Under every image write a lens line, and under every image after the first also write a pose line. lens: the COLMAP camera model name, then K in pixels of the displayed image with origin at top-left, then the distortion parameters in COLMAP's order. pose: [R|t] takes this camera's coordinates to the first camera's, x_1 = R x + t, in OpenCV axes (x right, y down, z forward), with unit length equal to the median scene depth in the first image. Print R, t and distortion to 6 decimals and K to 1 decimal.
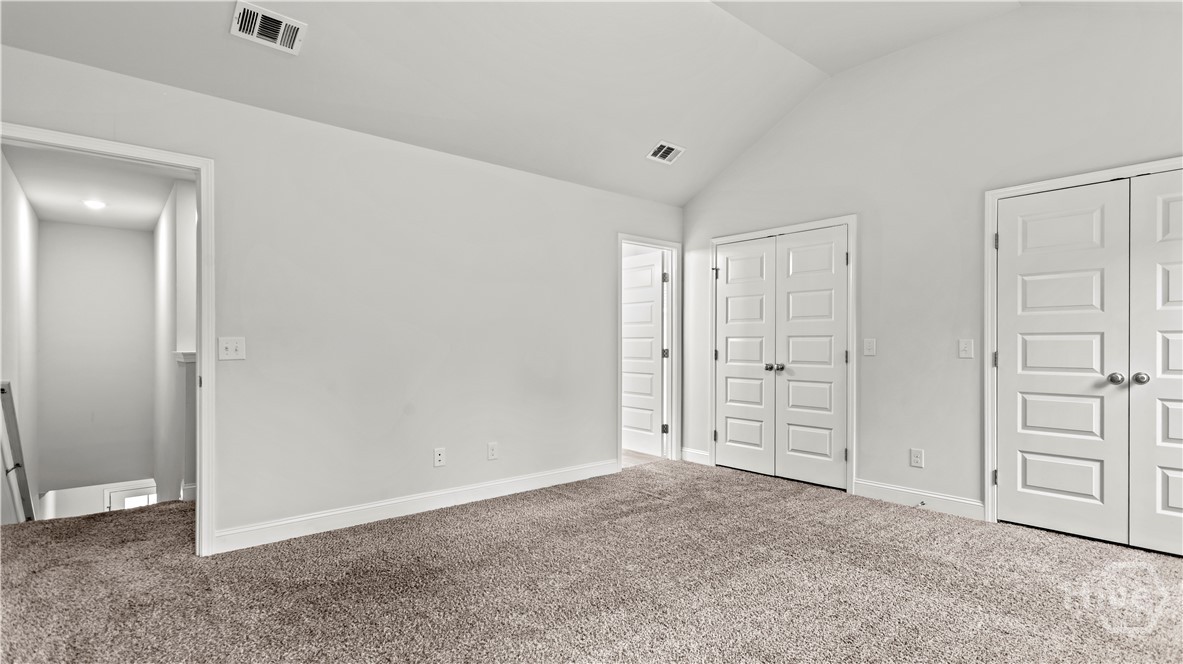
lens RADIAL K [[569.2, 0, 597.3], [0, 569.2, 343.6], [0, 0, 1]] dist [-0.000972, 0.002012]
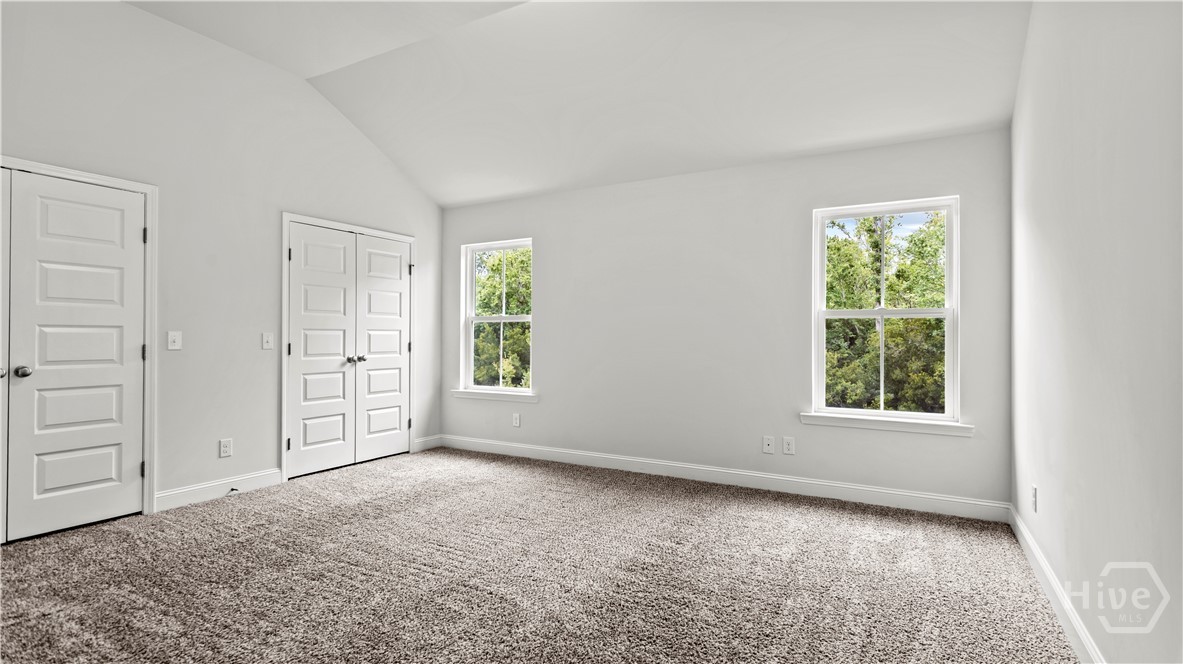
lens RADIAL K [[569.2, 0, 598.2], [0, 569.2, 333.6], [0, 0, 1]] dist [-0.000972, 0.002012]
pose [[-0.352962, 0.007259, 0.935609, -0.716277], [-0.001880, 0.999962, -0.008468, 0.002739], [-0.935636, -0.004748, -0.352935, 0.828974]]
